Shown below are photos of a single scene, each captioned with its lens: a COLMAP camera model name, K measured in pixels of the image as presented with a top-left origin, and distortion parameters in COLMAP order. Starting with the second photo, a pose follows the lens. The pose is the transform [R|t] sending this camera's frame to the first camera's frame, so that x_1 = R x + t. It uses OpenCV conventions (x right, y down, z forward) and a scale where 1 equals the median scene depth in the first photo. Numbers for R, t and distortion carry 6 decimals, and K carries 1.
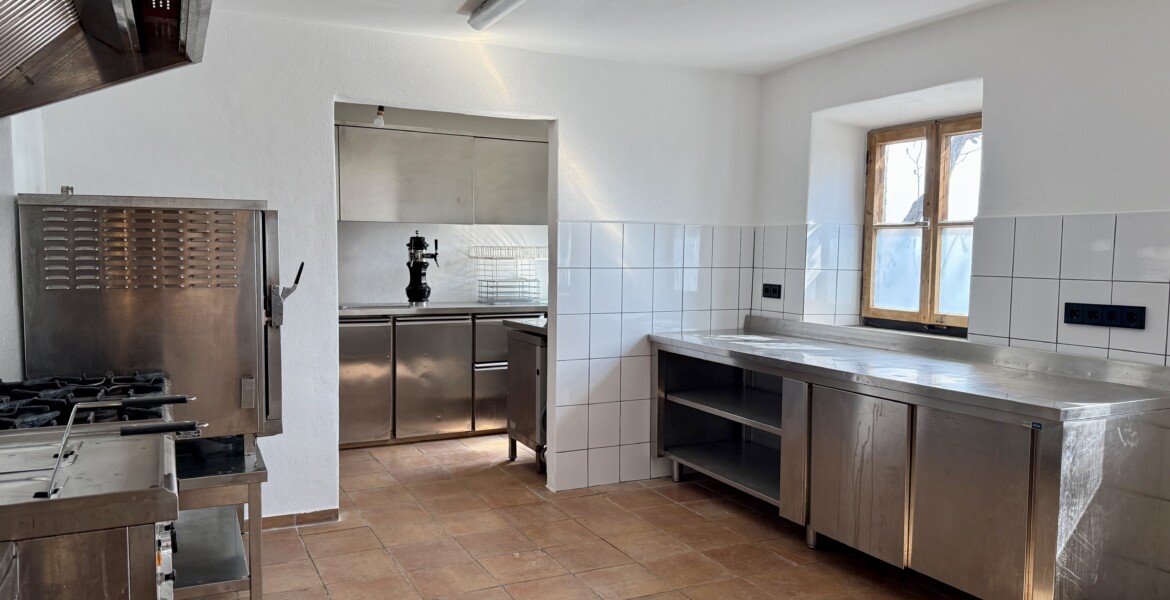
lens RADIAL K [[805.2, 0, 585.9], [0, 805.2, 304.2], [0, 0, 1]] dist [-0.001313, -0.000391]
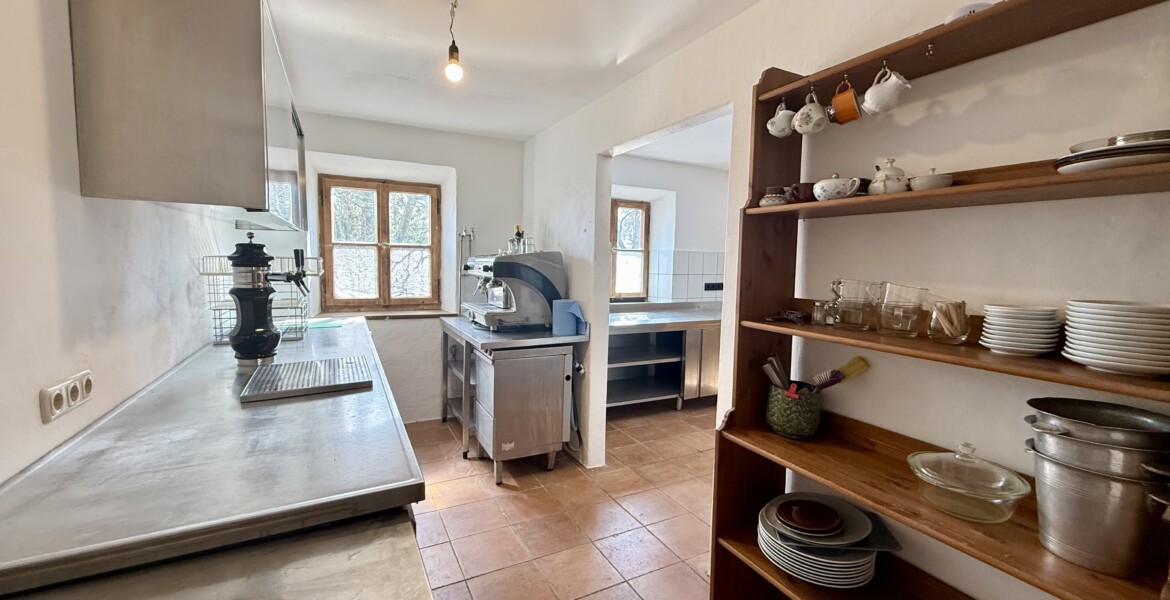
lens RADIAL K [[456.3, 0, 585.0], [0, 456.3, 300.0], [0, 0, 1]] dist [0.000428, 0.000047]
pose [[-0.006715, -0.099961, 0.994969, -0.621315], [0.045644, 0.993923, 0.100164, -0.076993], [-0.998935, 0.046087, -0.002112, 0.899203]]
